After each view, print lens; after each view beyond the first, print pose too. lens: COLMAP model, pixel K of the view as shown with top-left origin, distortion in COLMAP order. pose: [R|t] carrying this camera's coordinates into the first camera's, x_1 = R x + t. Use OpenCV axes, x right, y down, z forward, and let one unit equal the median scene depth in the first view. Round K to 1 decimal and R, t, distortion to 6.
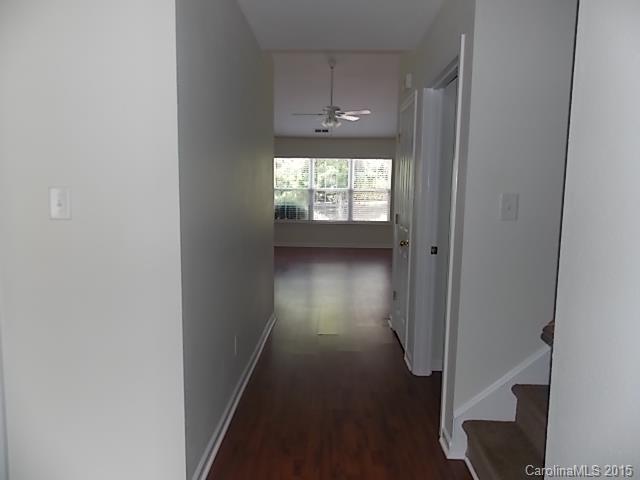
lens RADIAL K [[428.0, 0, 319.8], [0, 428.0, 239.3], [0, 0, 1]] dist [0.001028, -0.000311]
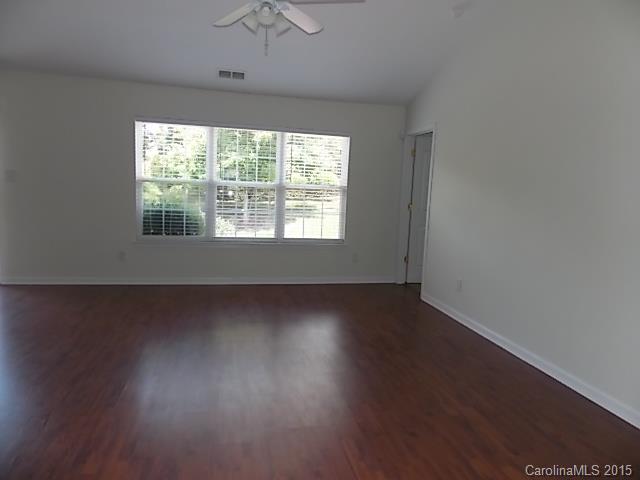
lens RADIAL K [[428.0, 0, 318.6], [0, 428.0, 241.1], [0, 0, 1]] dist [0.001028, -0.000311]
pose [[0.972437, 0.001579, 0.233159, -0.013666], [-0.004240, 0.999931, 0.010913, -0.045551], [-0.233126, -0.011601, 0.972377, 0.413693]]
